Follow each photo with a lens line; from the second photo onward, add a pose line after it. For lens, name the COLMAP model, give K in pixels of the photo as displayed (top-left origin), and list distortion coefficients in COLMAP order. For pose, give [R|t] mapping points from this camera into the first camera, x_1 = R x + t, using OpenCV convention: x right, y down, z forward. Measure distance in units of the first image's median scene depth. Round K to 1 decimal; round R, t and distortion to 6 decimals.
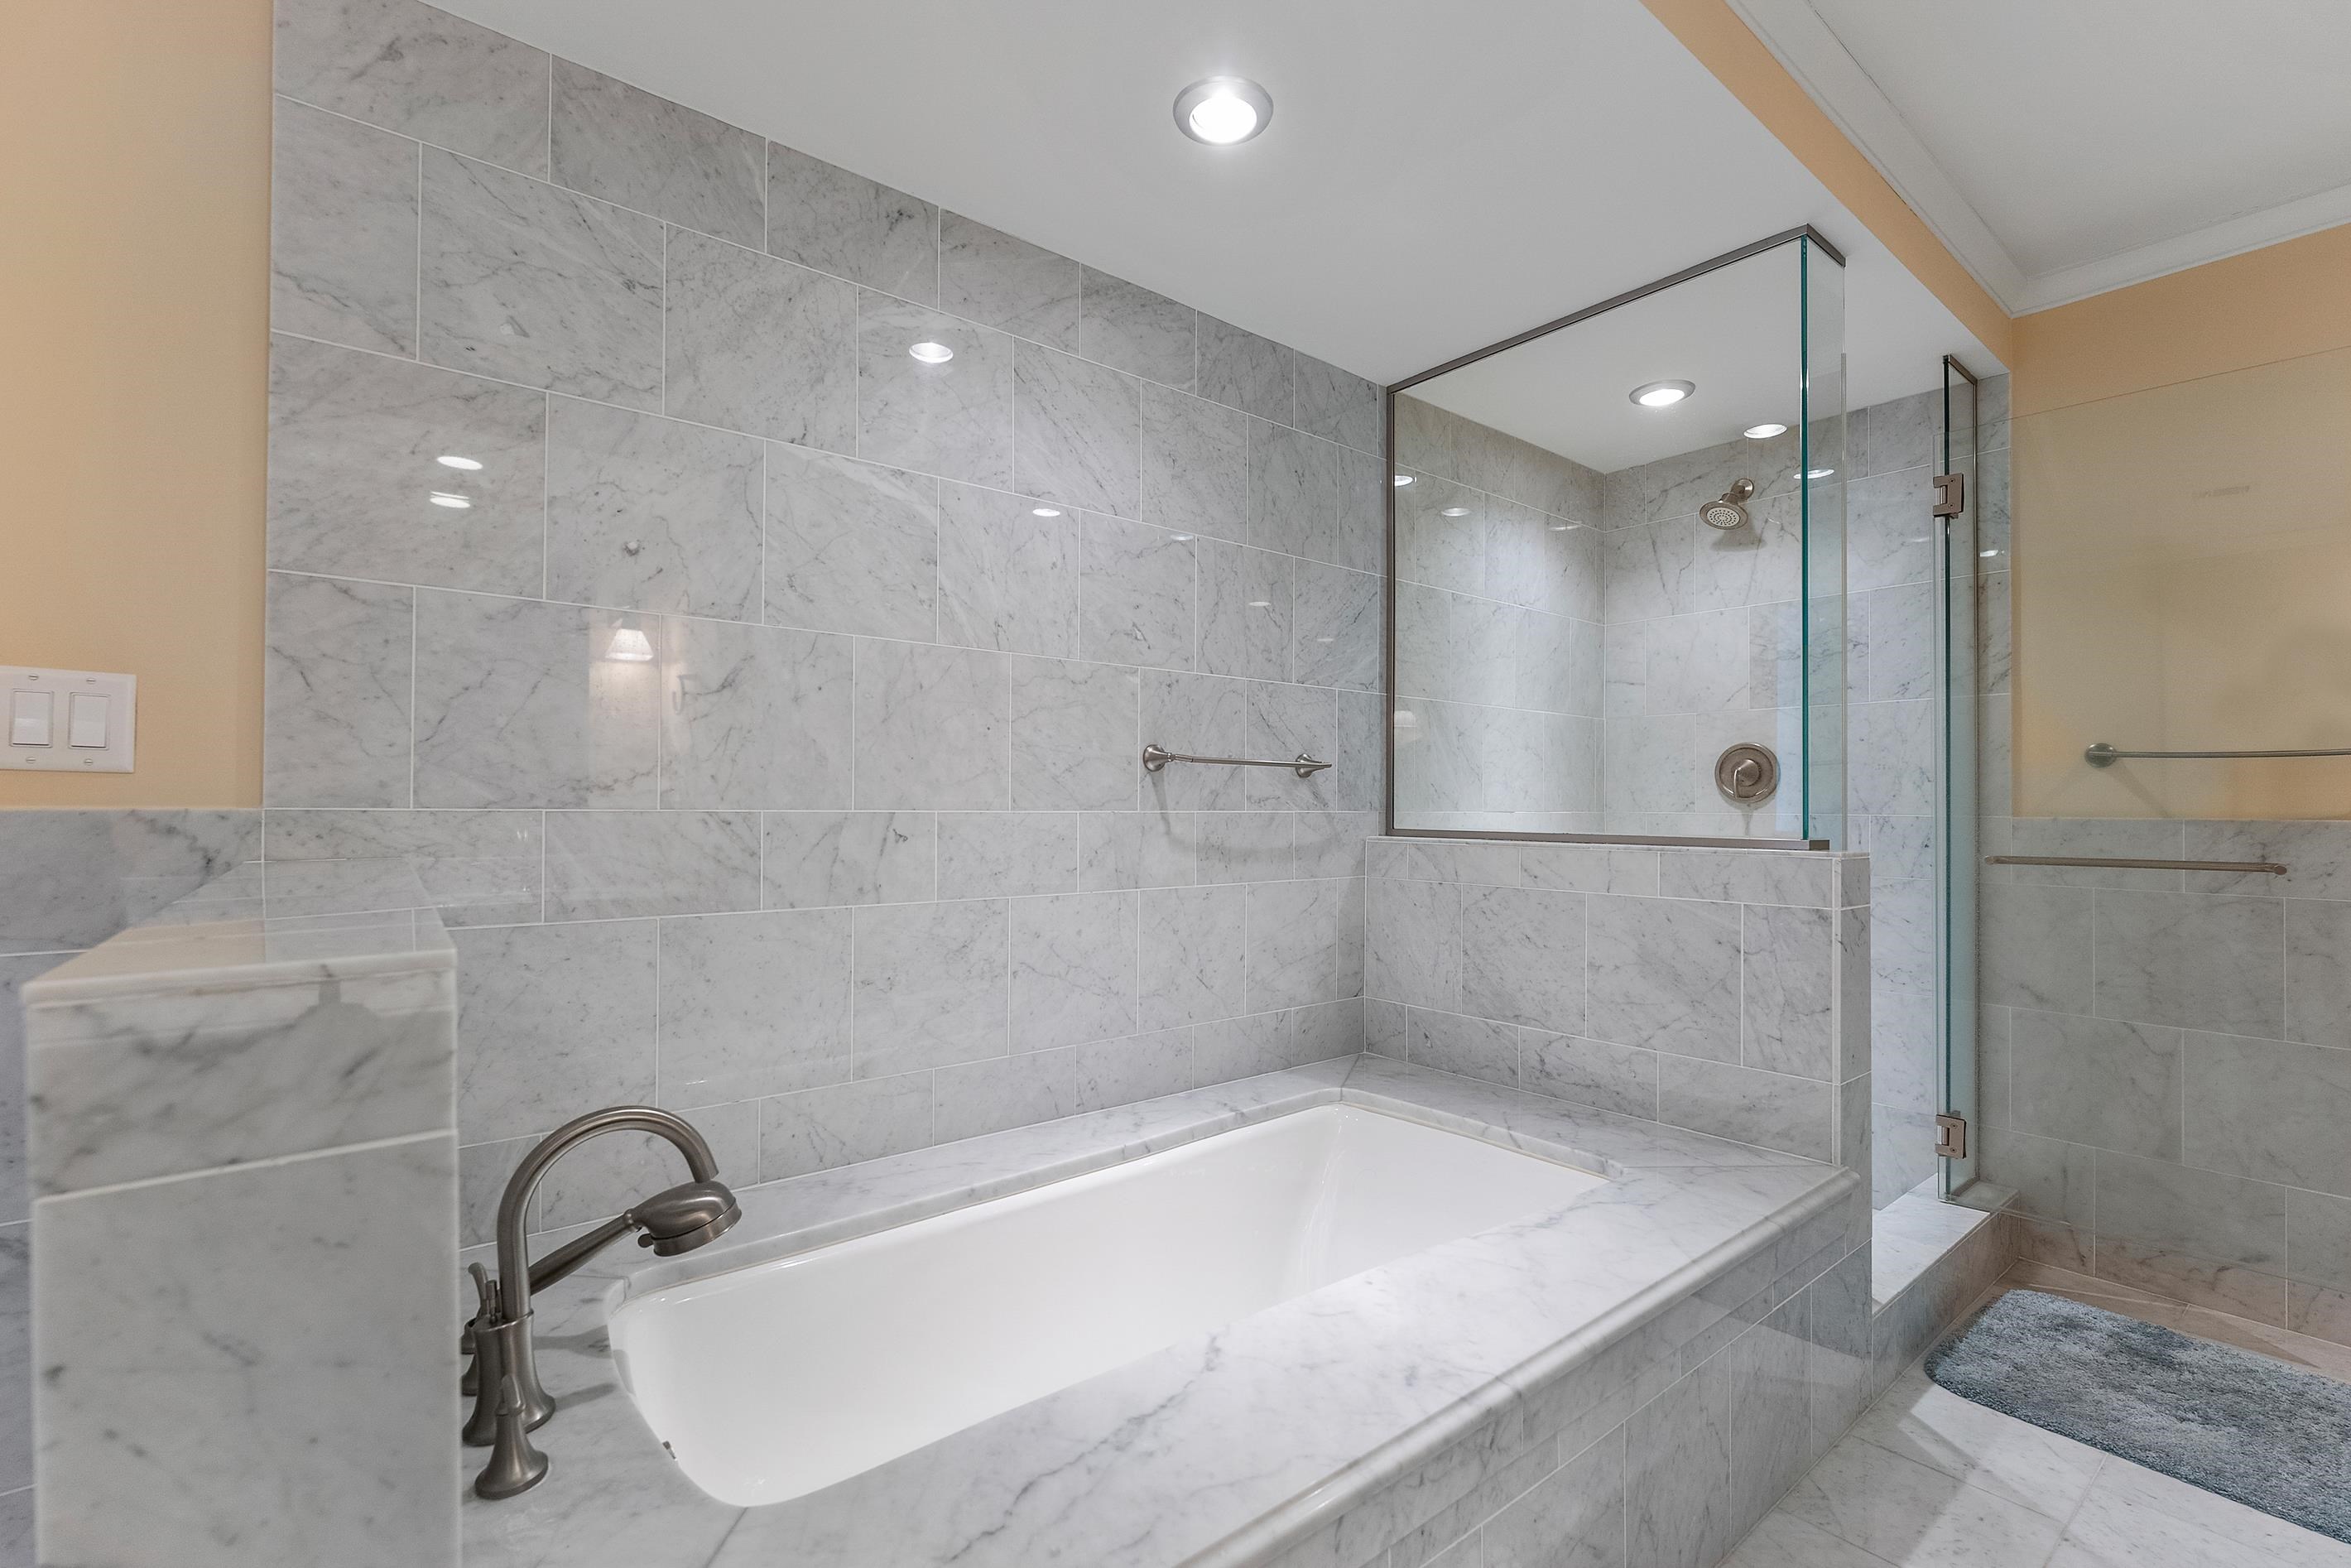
lens RADIAL K [[1029.9, 0, 1169.1], [0, 1029.9, 789.3], [0, 0, 1]] dist [-0.000811, -0.000020]
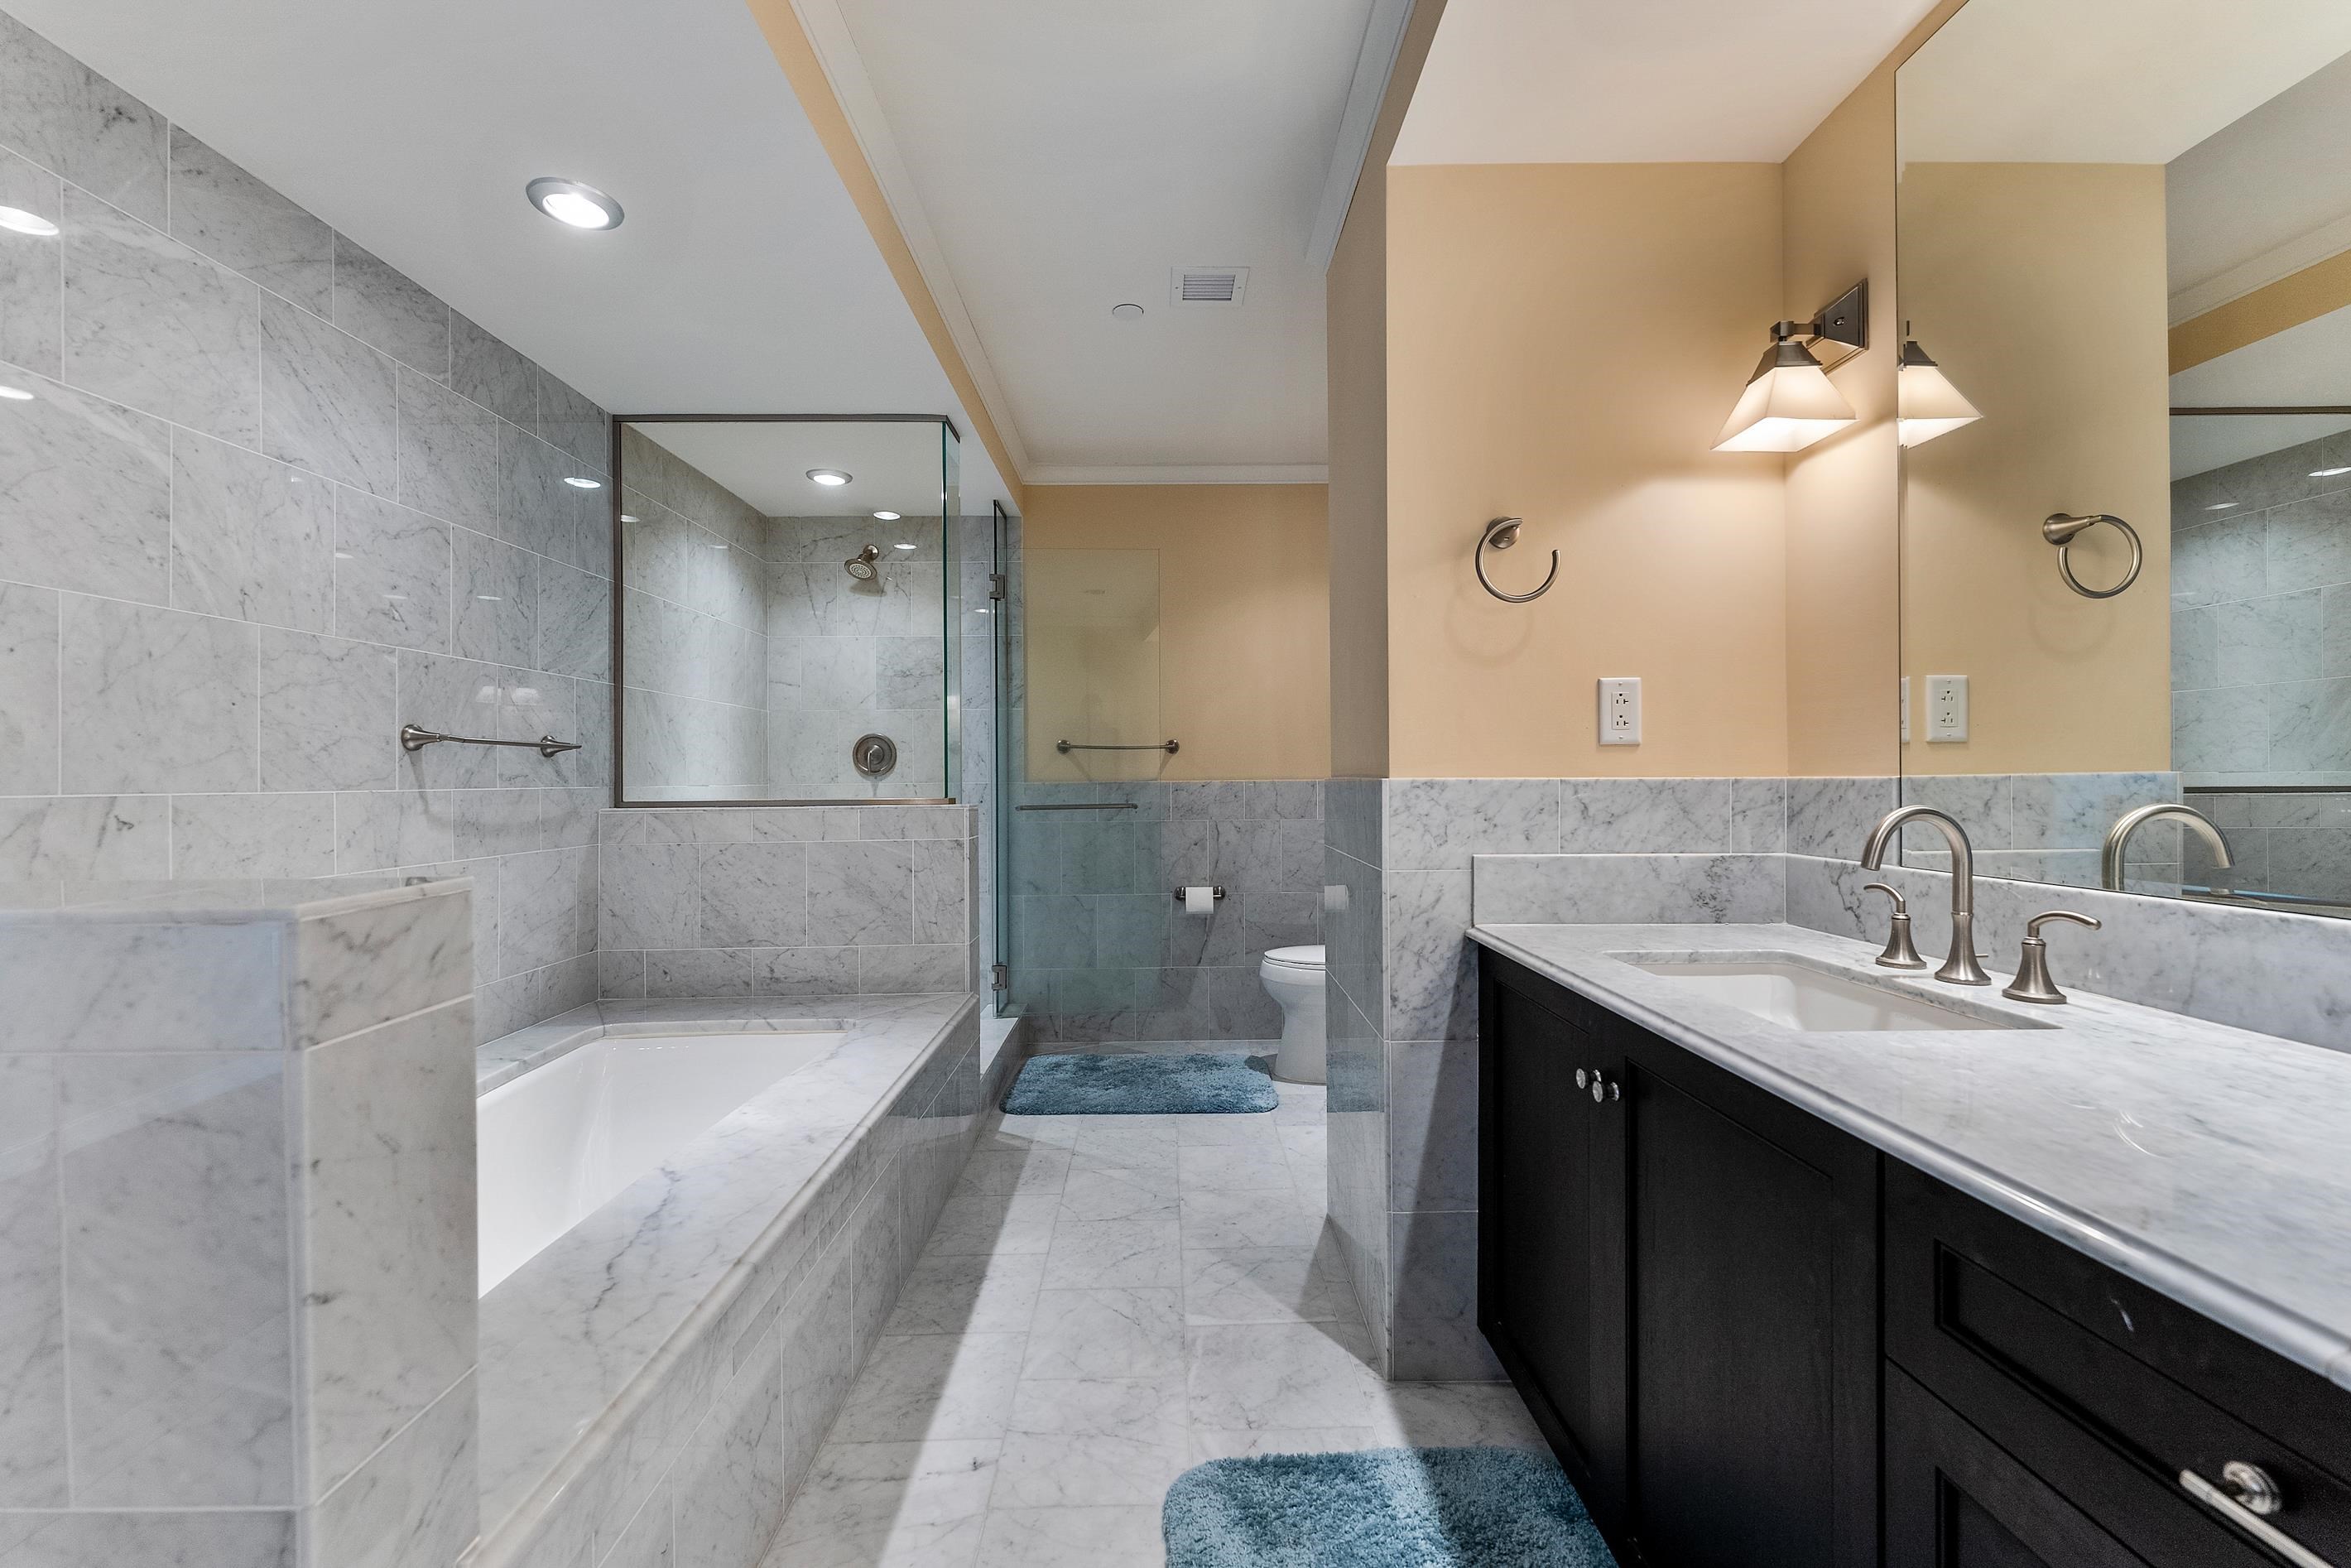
lens RADIAL K [[949.2, 0, 1180.7], [0, 949.2, 779.6], [0, 0, 1]] dist [0.000703, 0.000065]
pose [[0.611447, -0.014122, 0.791159, -0.307519], [0.002437, 0.999870, 0.015964, -0.002311], [-0.791282, -0.007833, 0.611402, -0.183477]]
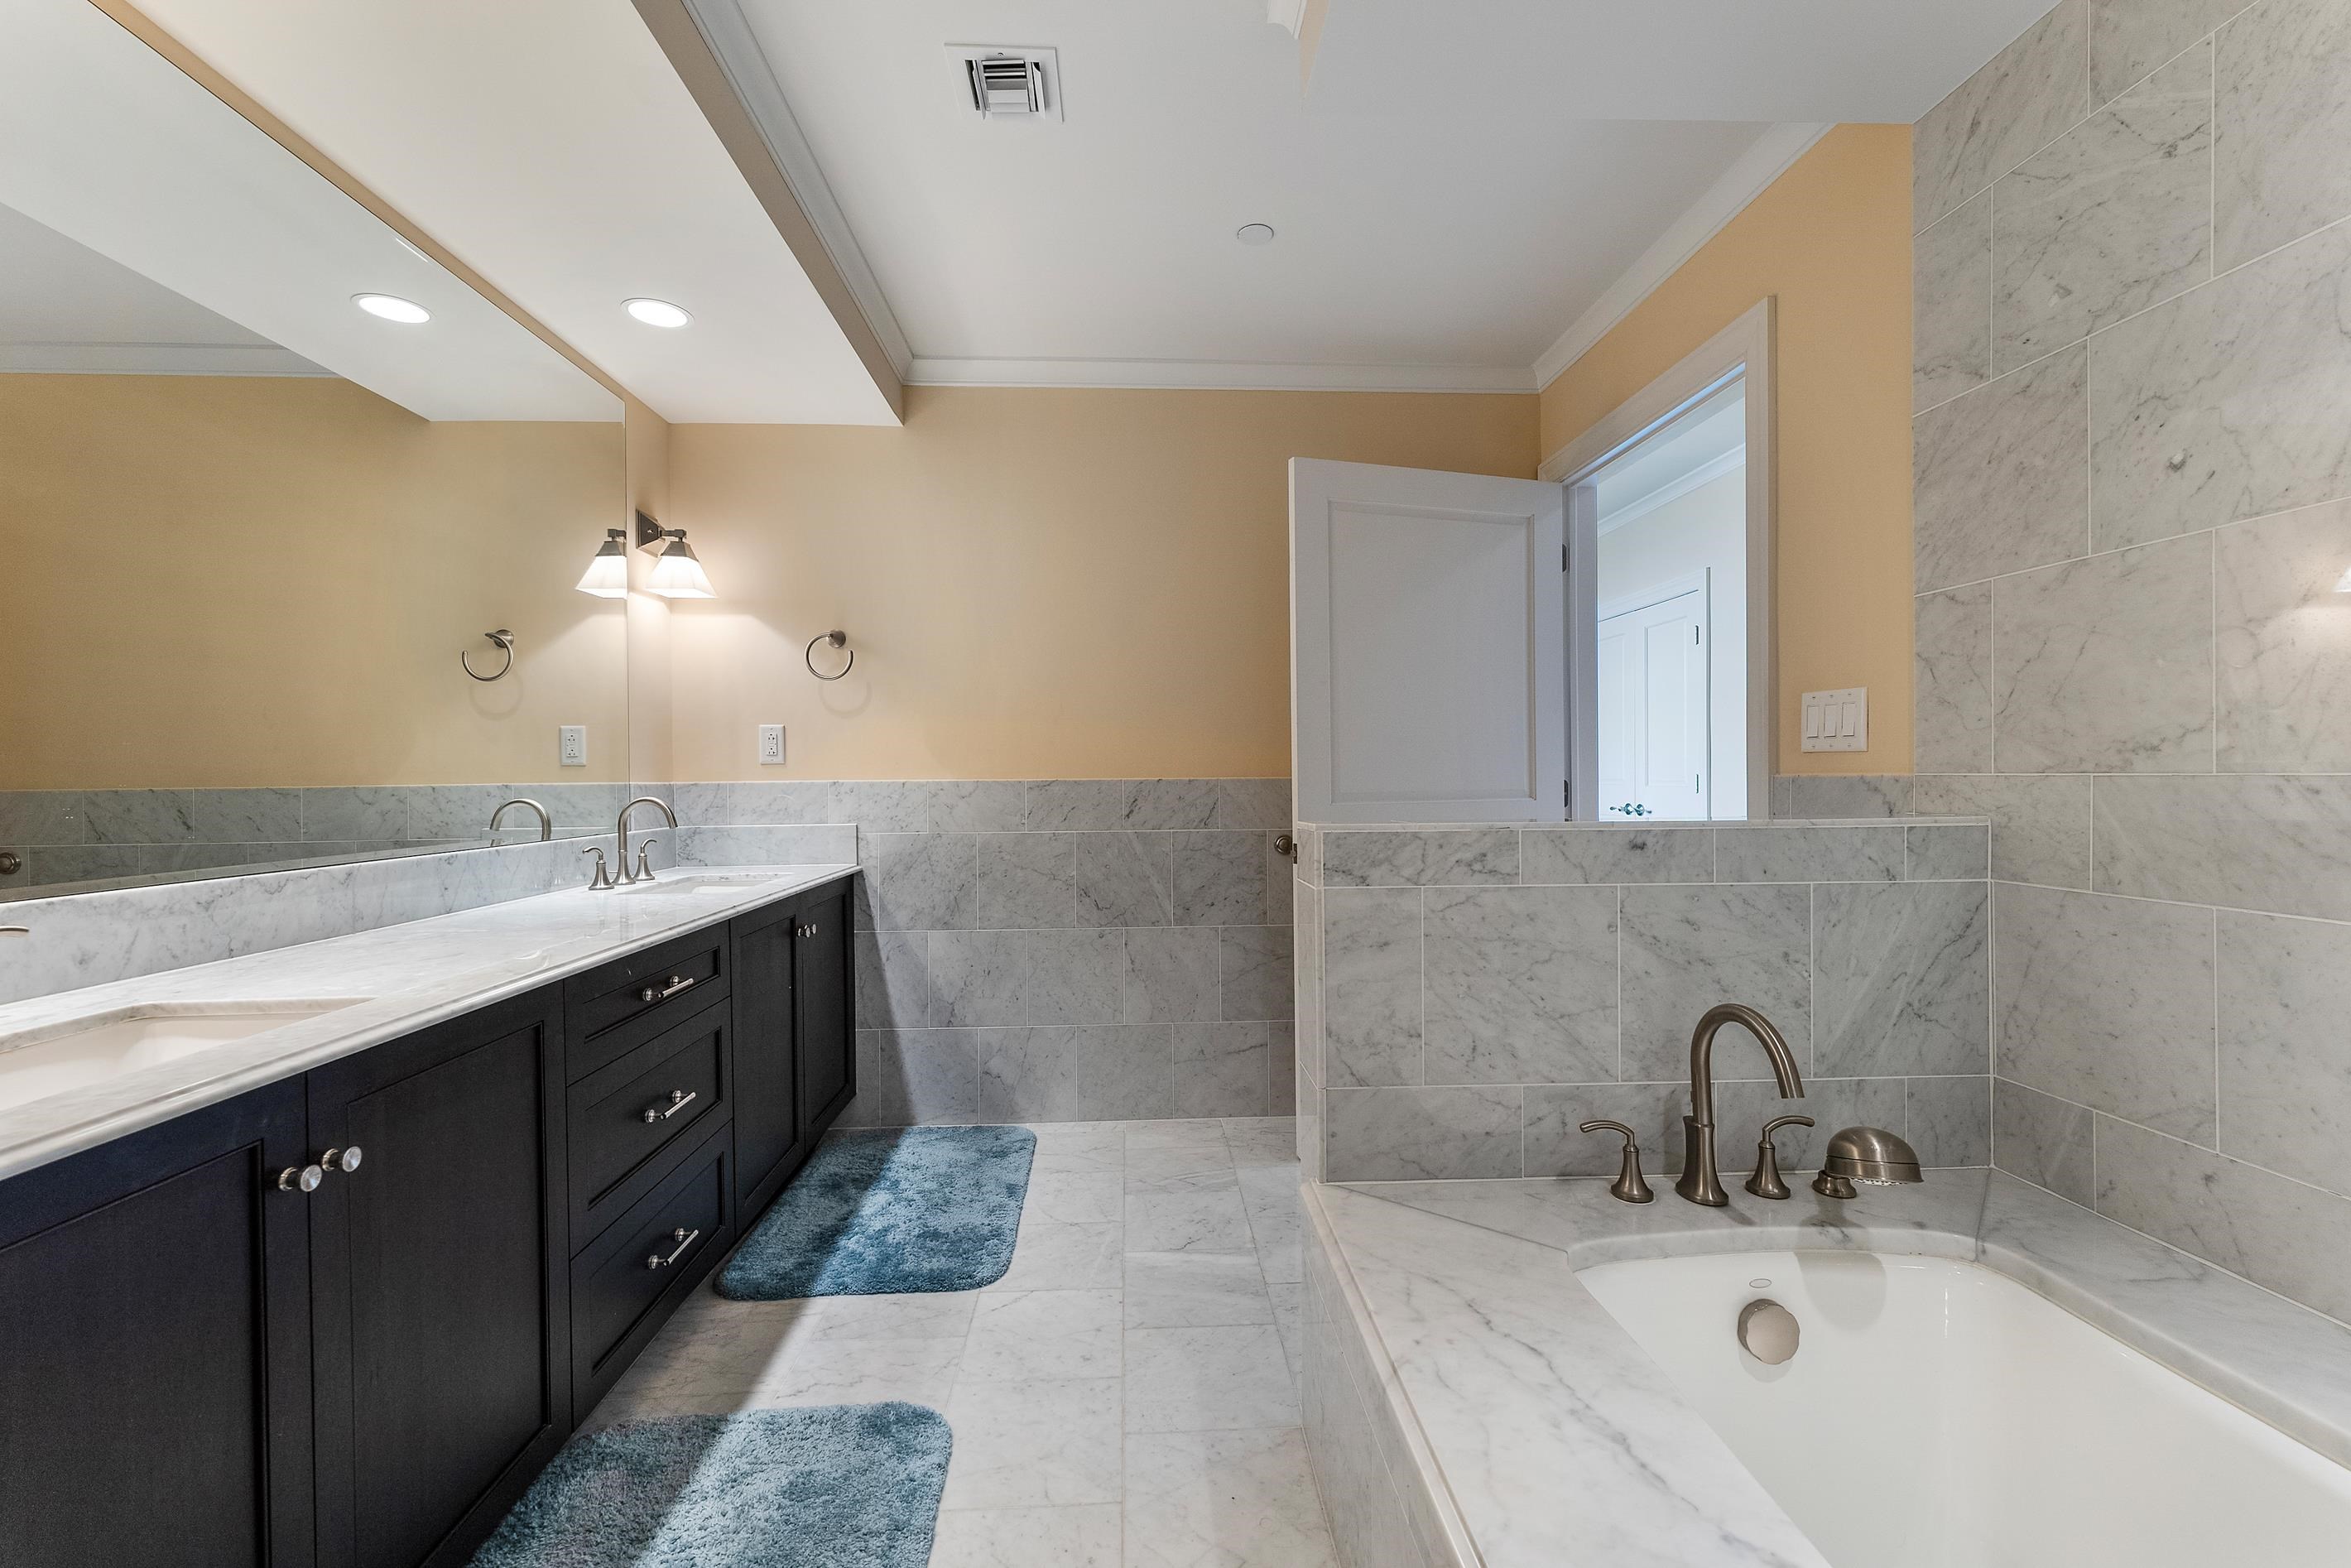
lens RADIAL K [[963.8, 0, 1175.5], [0, 963.8, 784.0], [0, 0, 1]] dist [-0.000383, -0.000087]
pose [[-0.585082, 0.004792, -0.810960, 0.449650], [0.017070, 0.999834, -0.006407, 0.014658], [0.810795, -0.017592, -0.585066, 0.599969]]
